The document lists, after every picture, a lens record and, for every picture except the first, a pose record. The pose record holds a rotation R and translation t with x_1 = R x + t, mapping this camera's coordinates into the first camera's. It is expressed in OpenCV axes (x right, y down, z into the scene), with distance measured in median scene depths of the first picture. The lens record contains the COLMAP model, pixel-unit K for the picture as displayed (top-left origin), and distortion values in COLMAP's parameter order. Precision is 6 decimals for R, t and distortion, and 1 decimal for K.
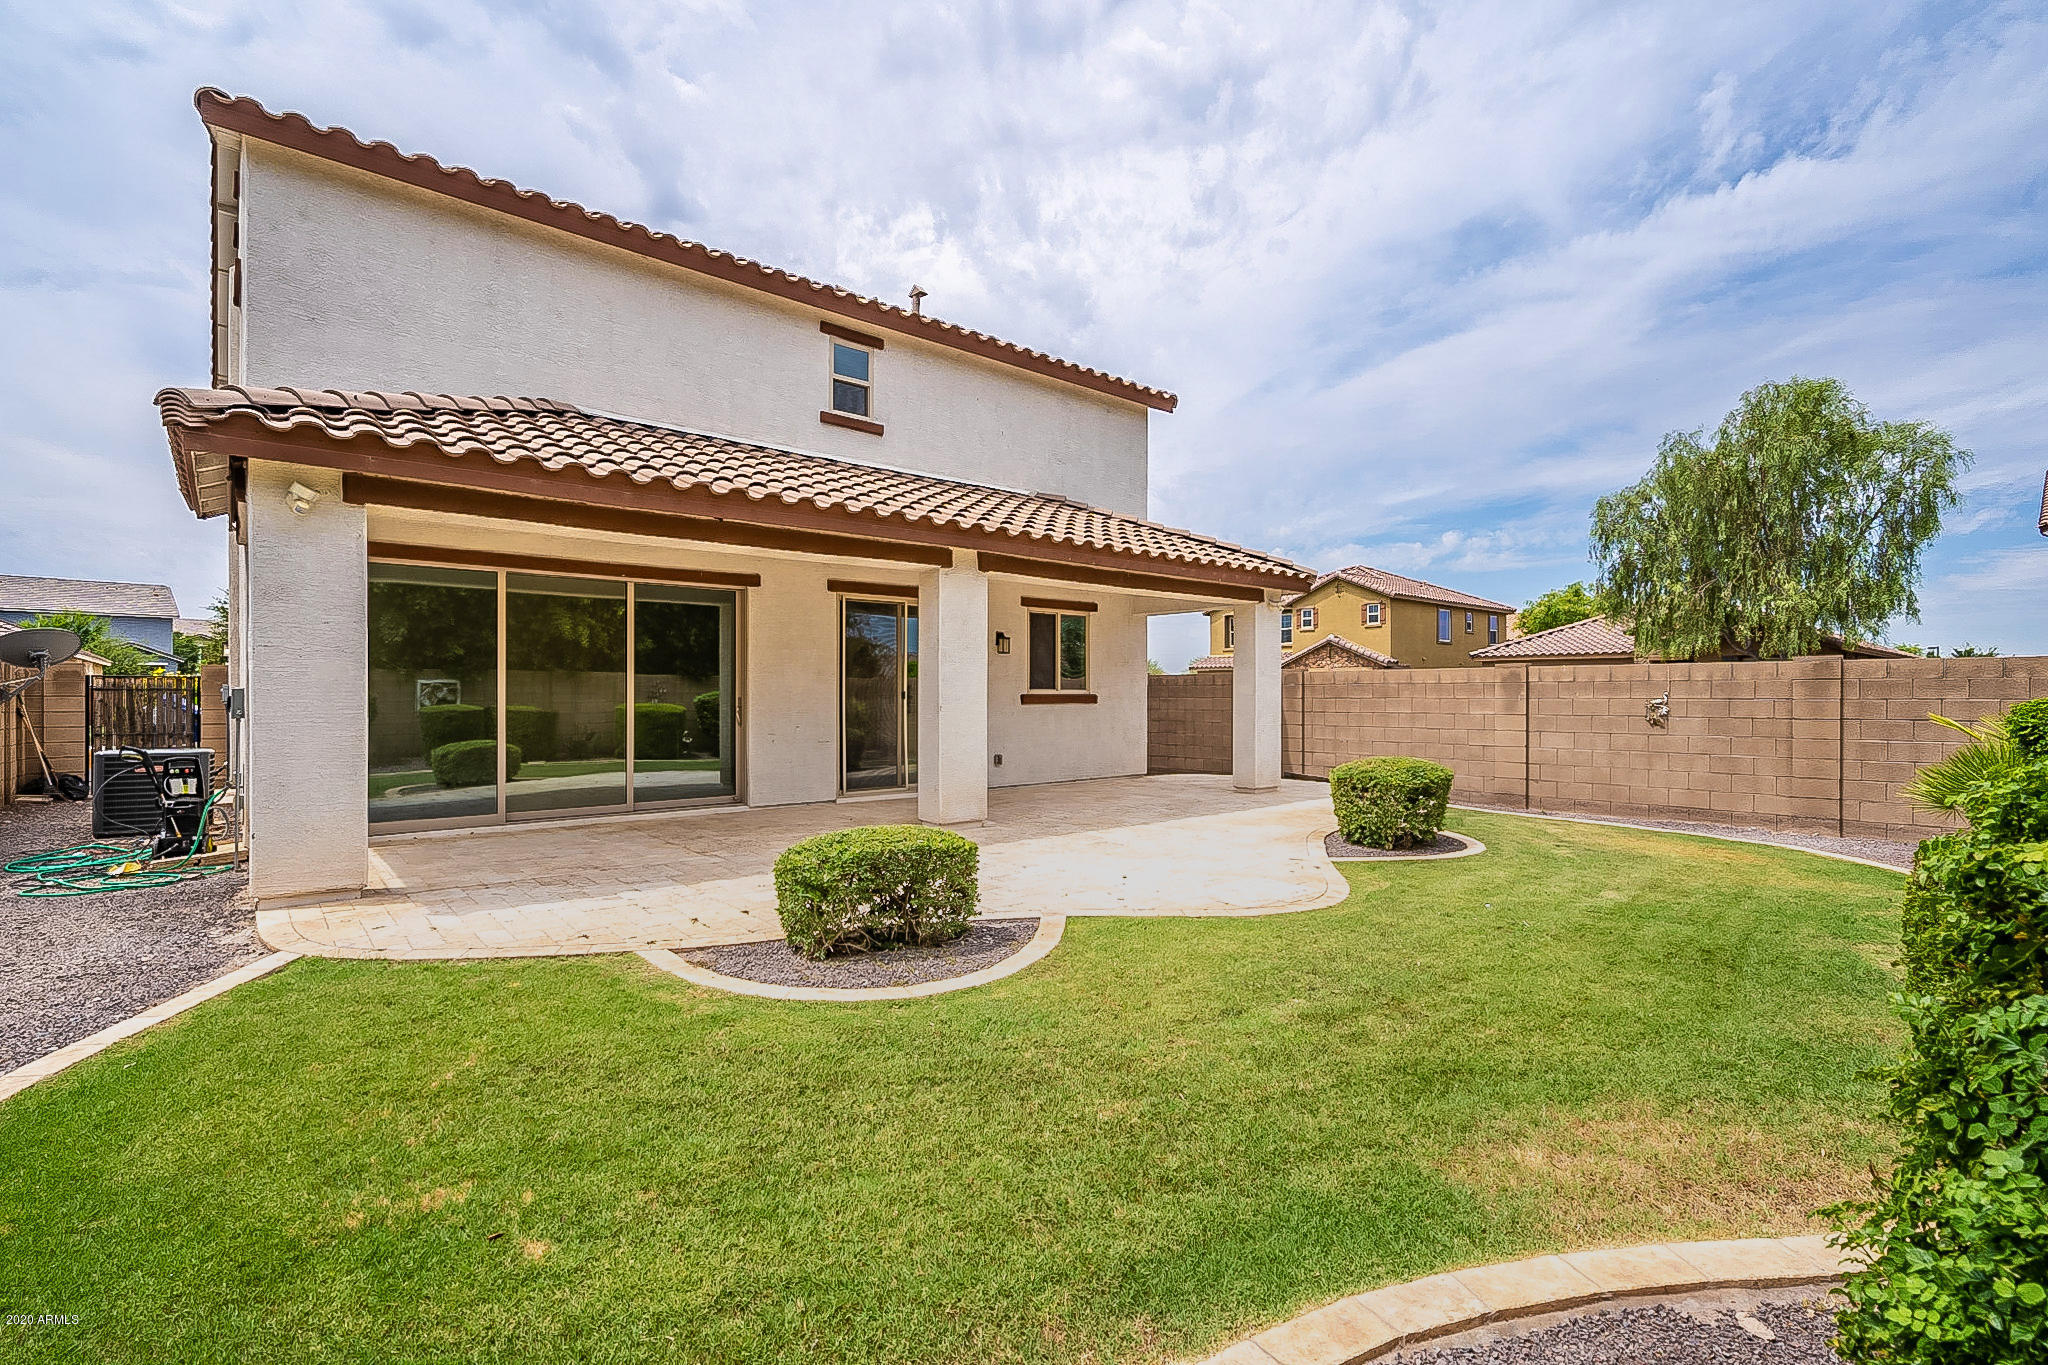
lens RADIAL K [[942.6, 0, 1033.5], [0, 942.6, 692.6], [0, 0, 1]] dist [-0.000913, 0.000652]
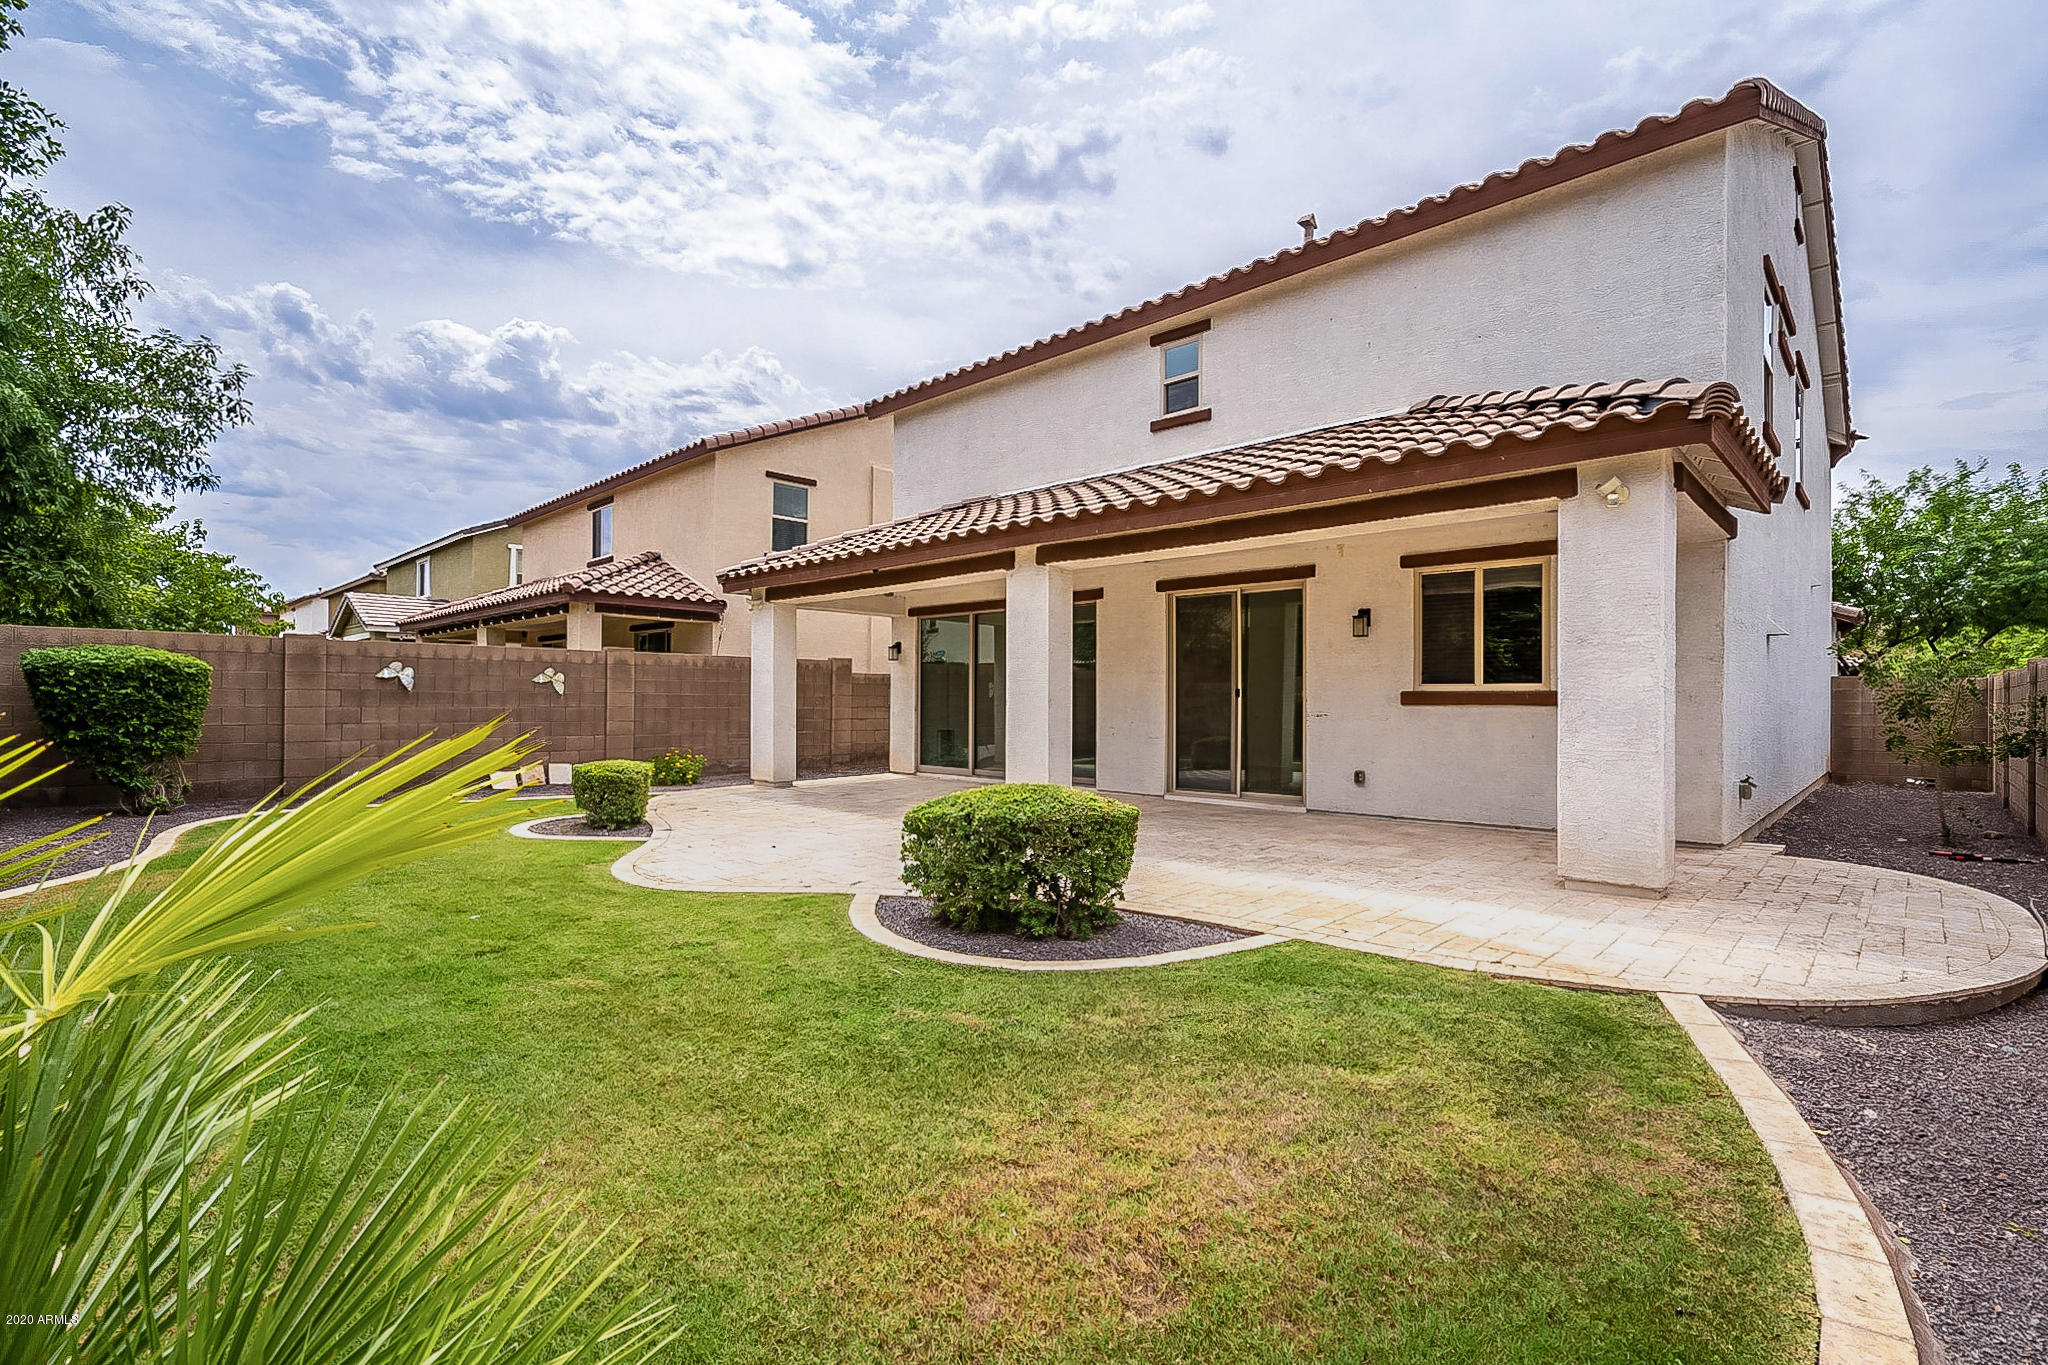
lens RADIAL K [[942.6, 0, 1021.9], [0, 942.6, 686.6], [0, 0, 1]] dist [-0.000913, 0.000652]
pose [[0.095526, -0.014277, -0.995325, 0.792417], [-0.003346, 0.999887, -0.014663, 0.011475], [0.995421, 0.004731, 0.095467, 0.751708]]
